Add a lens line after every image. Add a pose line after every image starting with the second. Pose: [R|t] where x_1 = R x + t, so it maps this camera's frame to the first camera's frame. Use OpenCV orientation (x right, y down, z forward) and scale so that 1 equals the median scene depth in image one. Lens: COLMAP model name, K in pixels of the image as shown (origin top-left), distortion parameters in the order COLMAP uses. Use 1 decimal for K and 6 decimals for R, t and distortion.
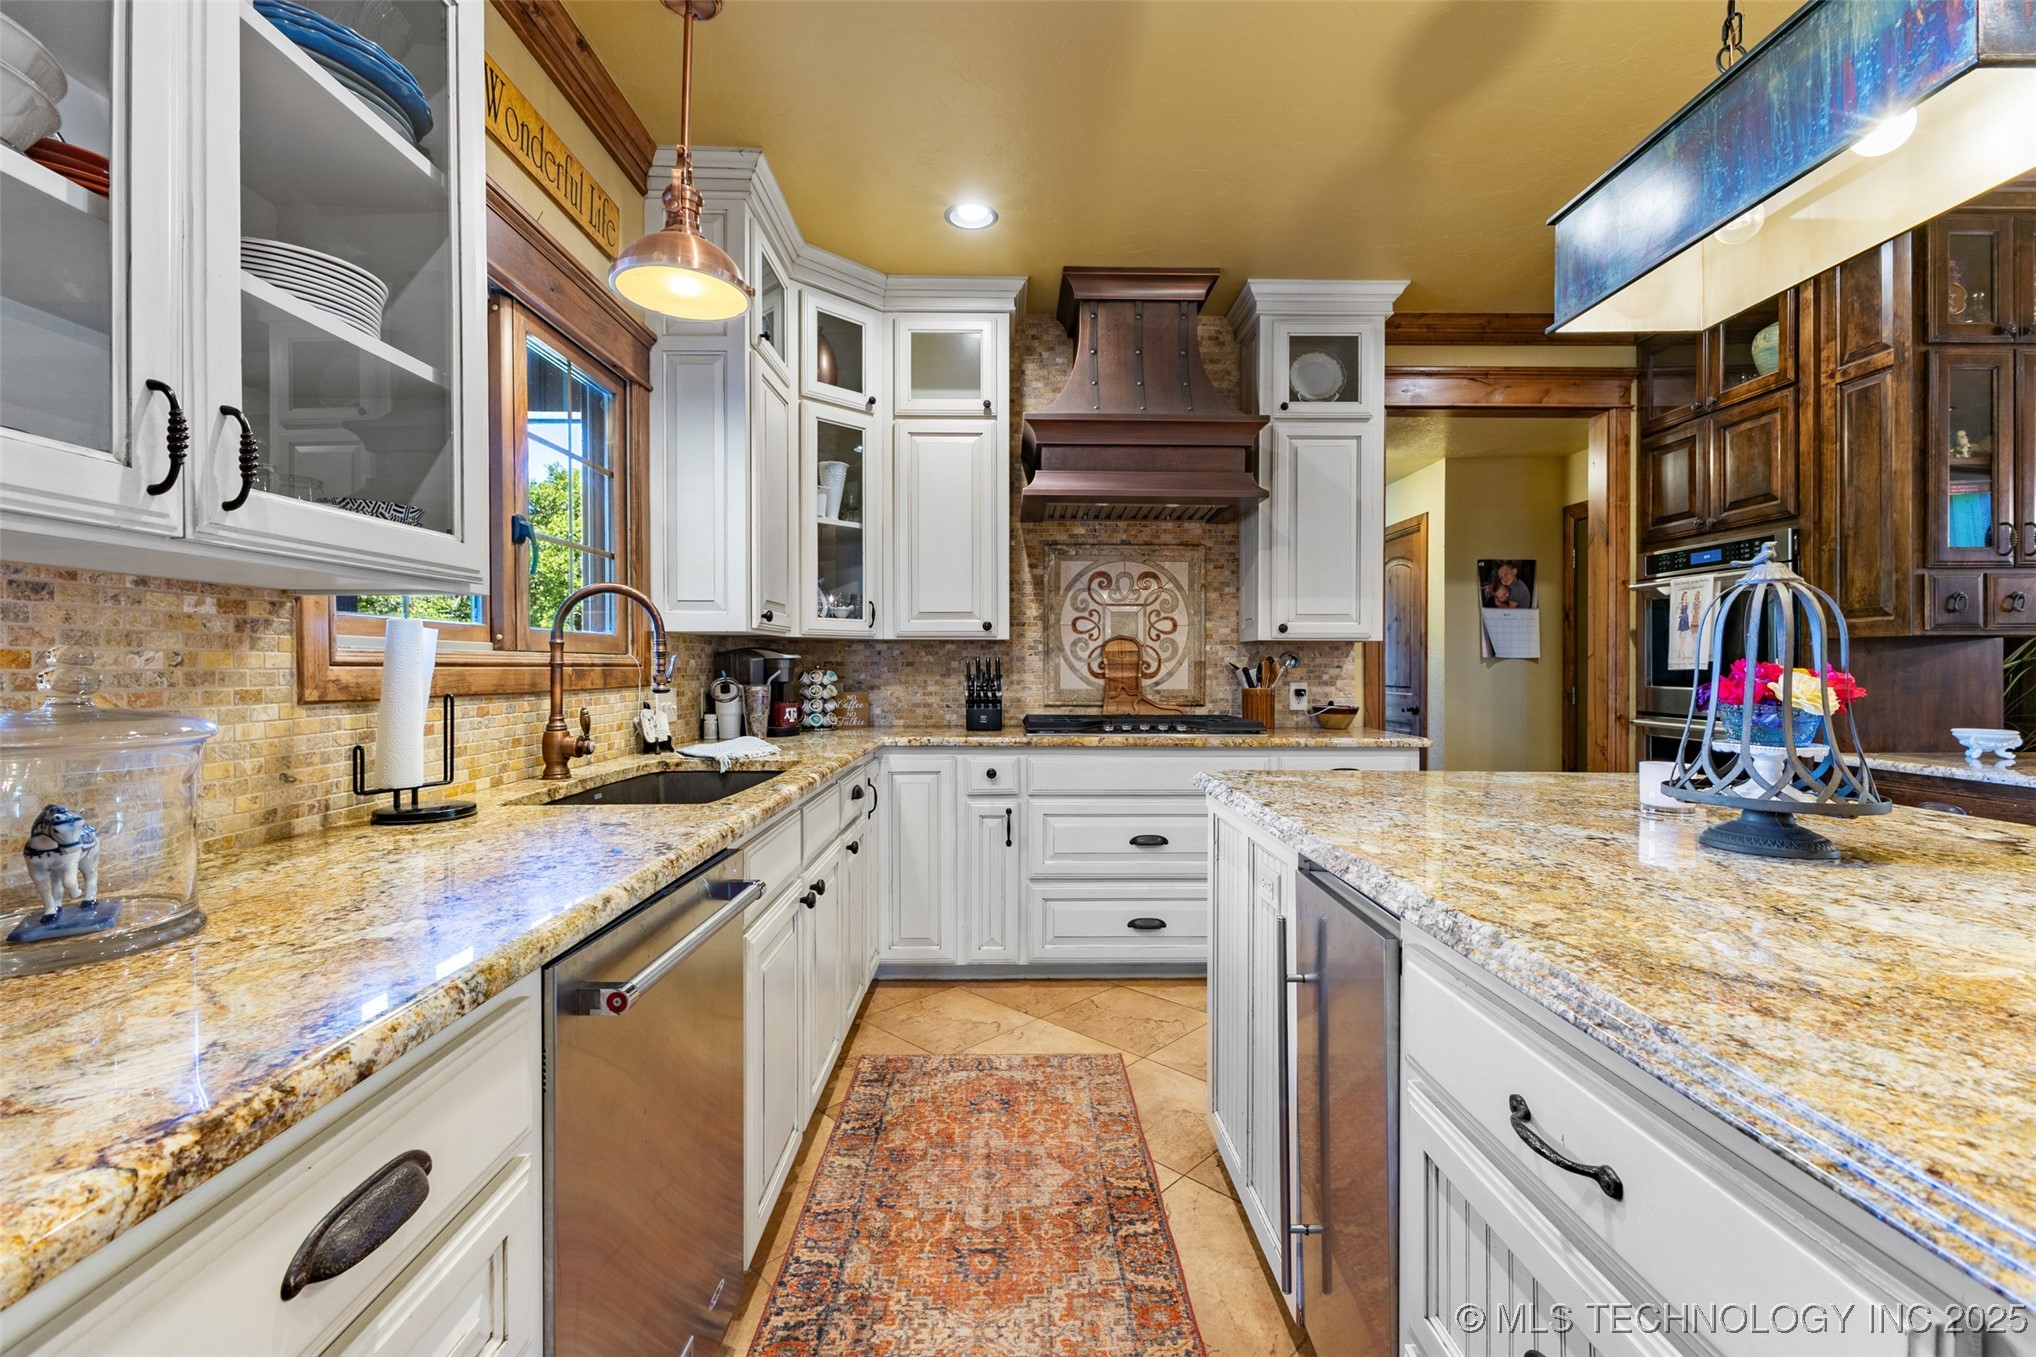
lens RADIAL K [[884.3, 0, 1024.3], [0, 884.3, 667.4], [0, 0, 1]] dist [0.009162, -0.000626]
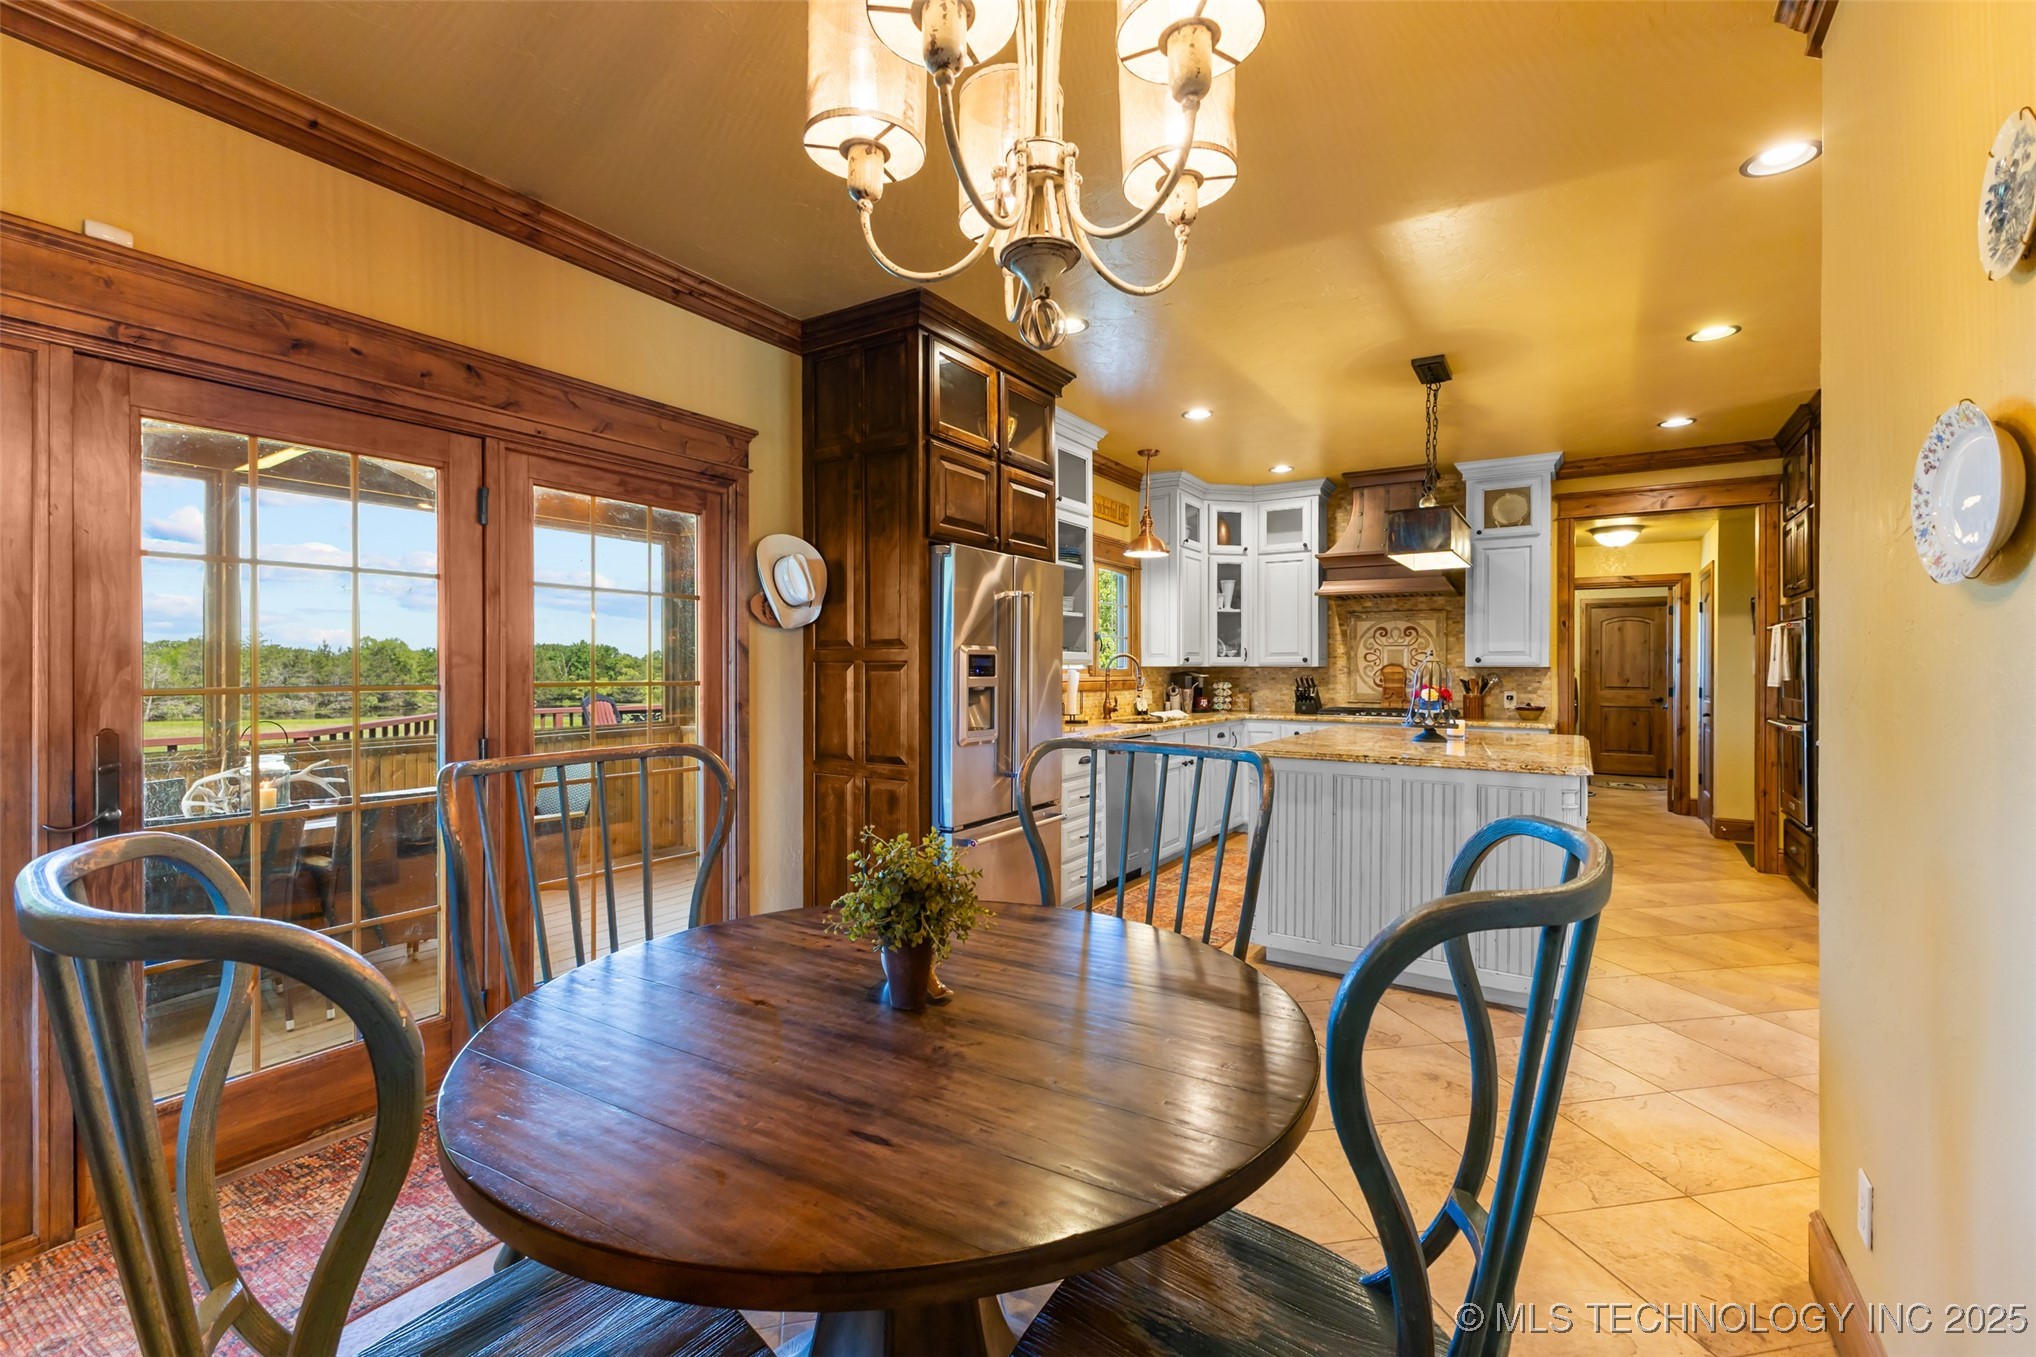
lens RADIAL K [[884.3, 0, 1014.9], [0, 884.3, 675.3], [0, 0, 1]] dist [0.009162, -0.000626]
pose [[0.833094, 0.003758, -0.553119, 0.559779], [-0.001168, 0.999987, 0.005036, -0.024363], [0.553130, -0.003550, 0.833087, -1.077138]]
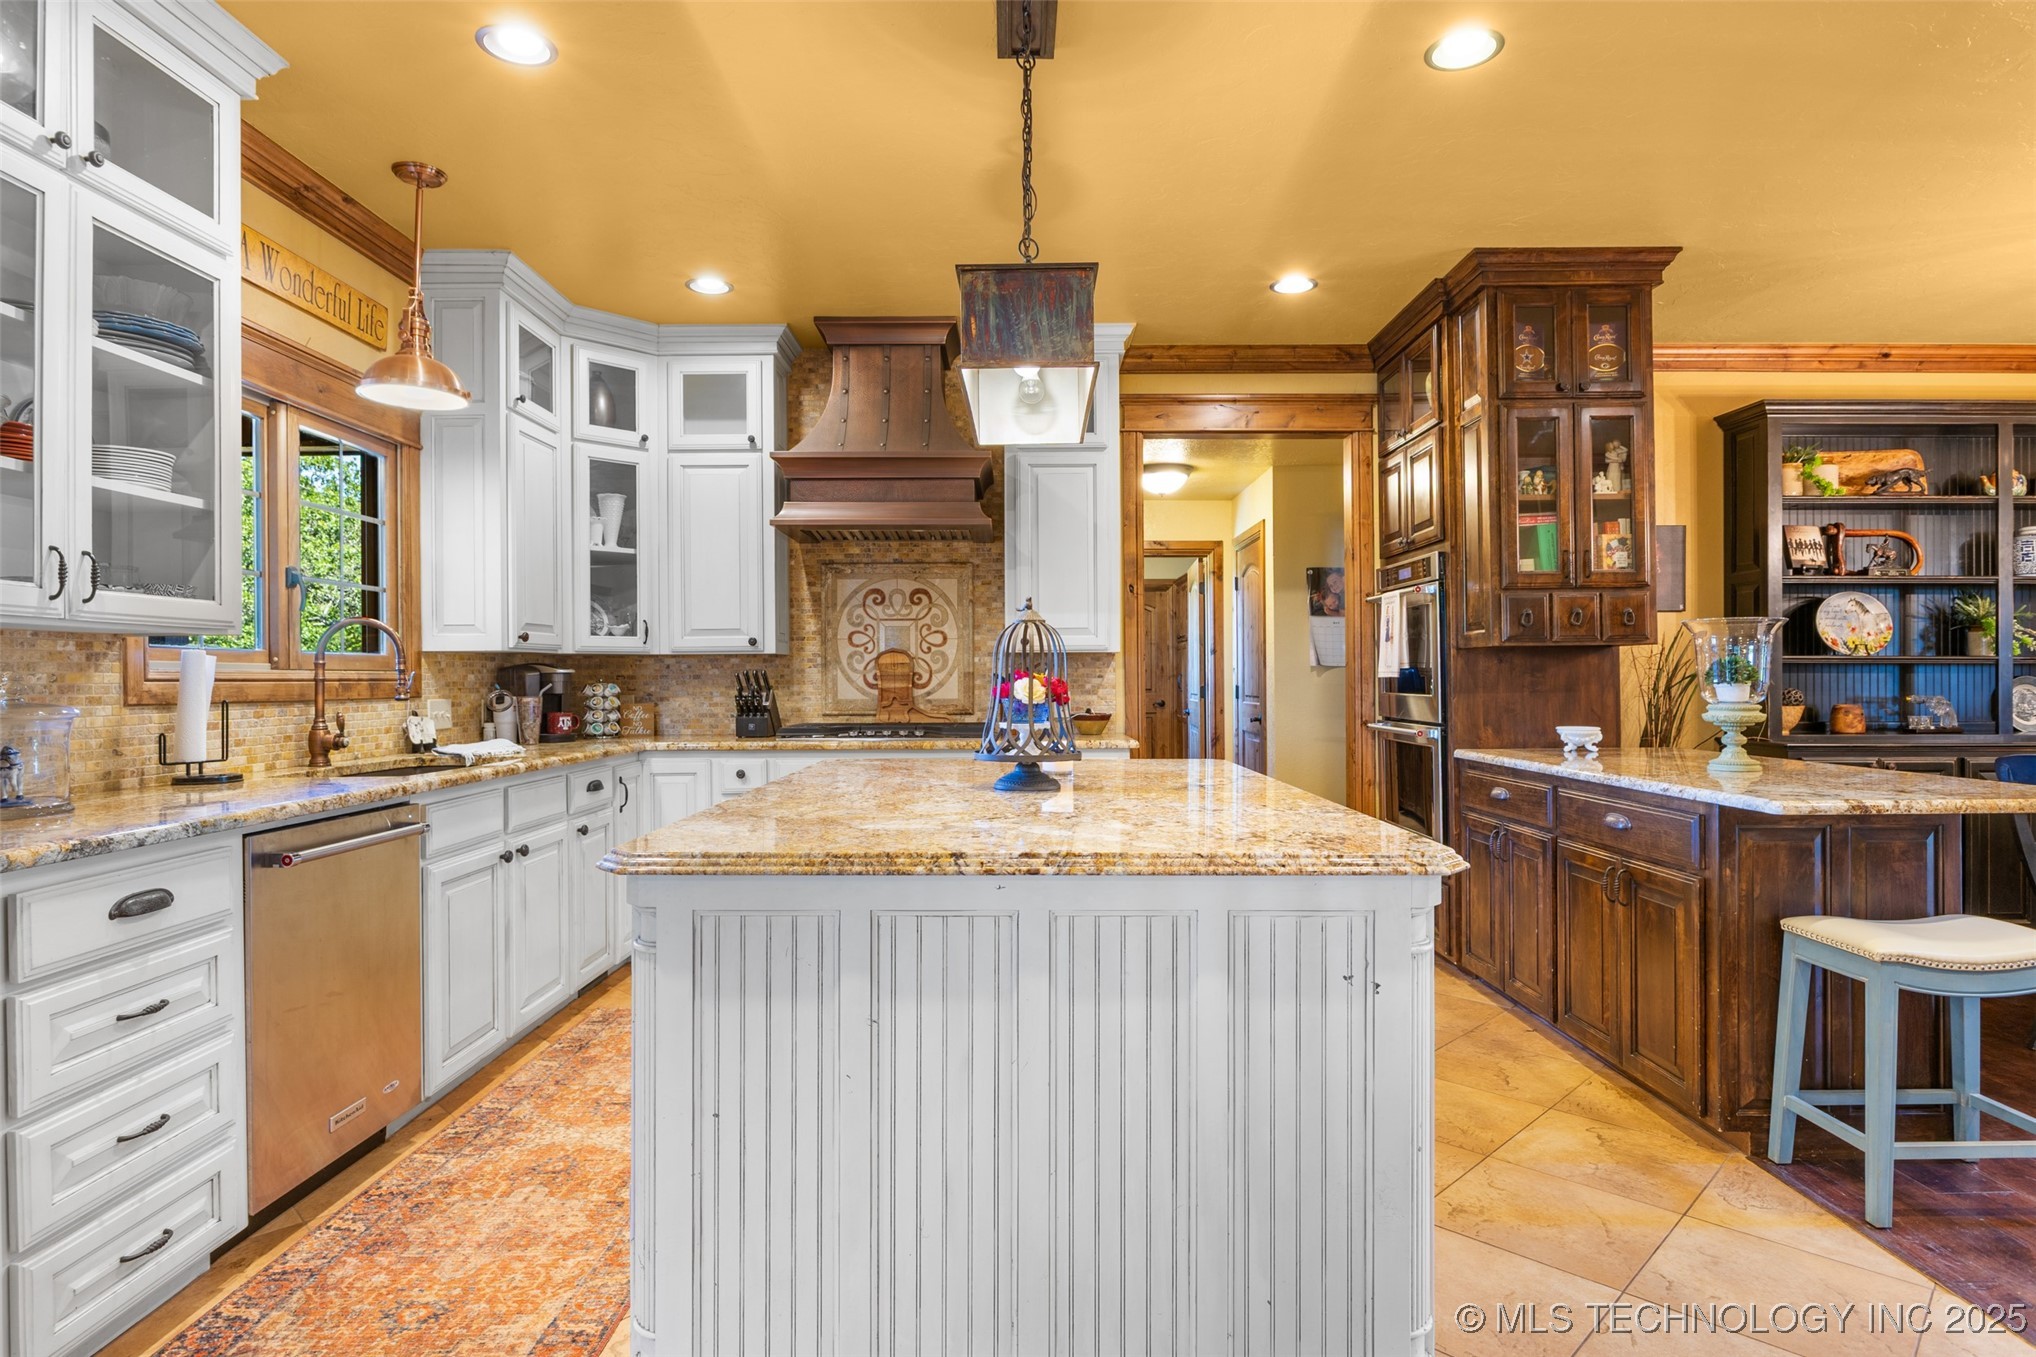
lens RADIAL K [[1107.8, 0, 1024.4], [0, 1107.8, 667.6], [0, 0, 1]] dist [-0.001739, -0.002536]
pose [[0.999881, -0.007771, -0.013317, 0.348243], [0.007629, 0.999914, -0.010675, 0.002892], [0.013399, 0.010572, 0.999854, -0.405337]]
